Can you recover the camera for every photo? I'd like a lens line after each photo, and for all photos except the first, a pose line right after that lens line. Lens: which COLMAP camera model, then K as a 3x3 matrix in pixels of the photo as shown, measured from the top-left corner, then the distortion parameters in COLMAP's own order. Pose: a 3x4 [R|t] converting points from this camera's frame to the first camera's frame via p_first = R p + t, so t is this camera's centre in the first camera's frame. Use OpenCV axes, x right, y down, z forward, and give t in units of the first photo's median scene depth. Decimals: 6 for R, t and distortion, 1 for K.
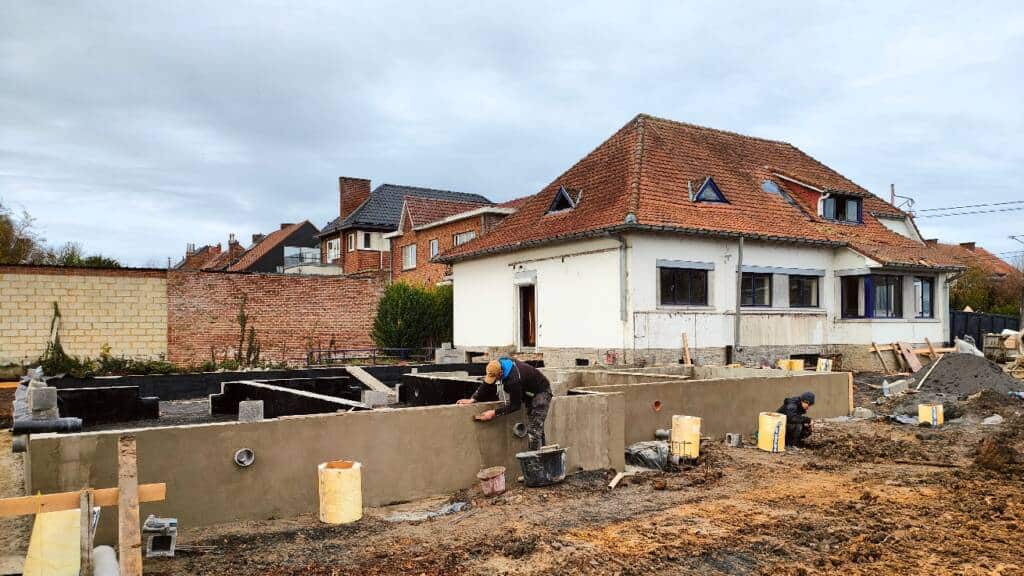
lens RADIAL K [[753.0, 0, 513.0], [0, 753.0, 316.7], [0, 0, 1]] dist [0.045729, -0.000003]
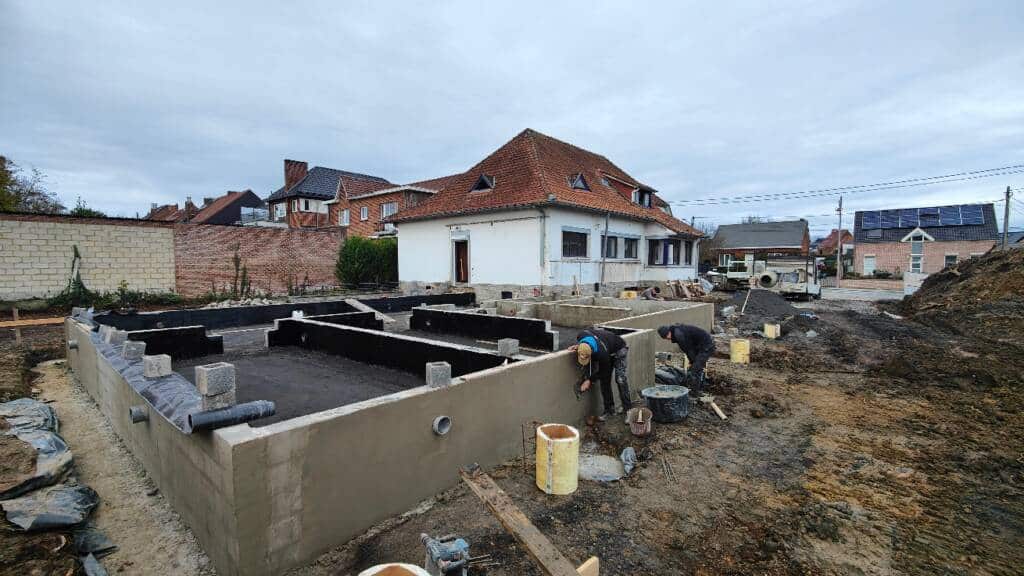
lens RADIAL K [[456.1, 0, 512.0], [0, 456.1, 288.0], [0, 0, 1]] dist [0.000194, -0.000453]
pose [[0.965854, -0.003638, 0.259061, -0.117411], [-0.013127, 0.997930, 0.062957, -0.007074], [-0.258754, -0.064208, 0.963807, 0.122853]]
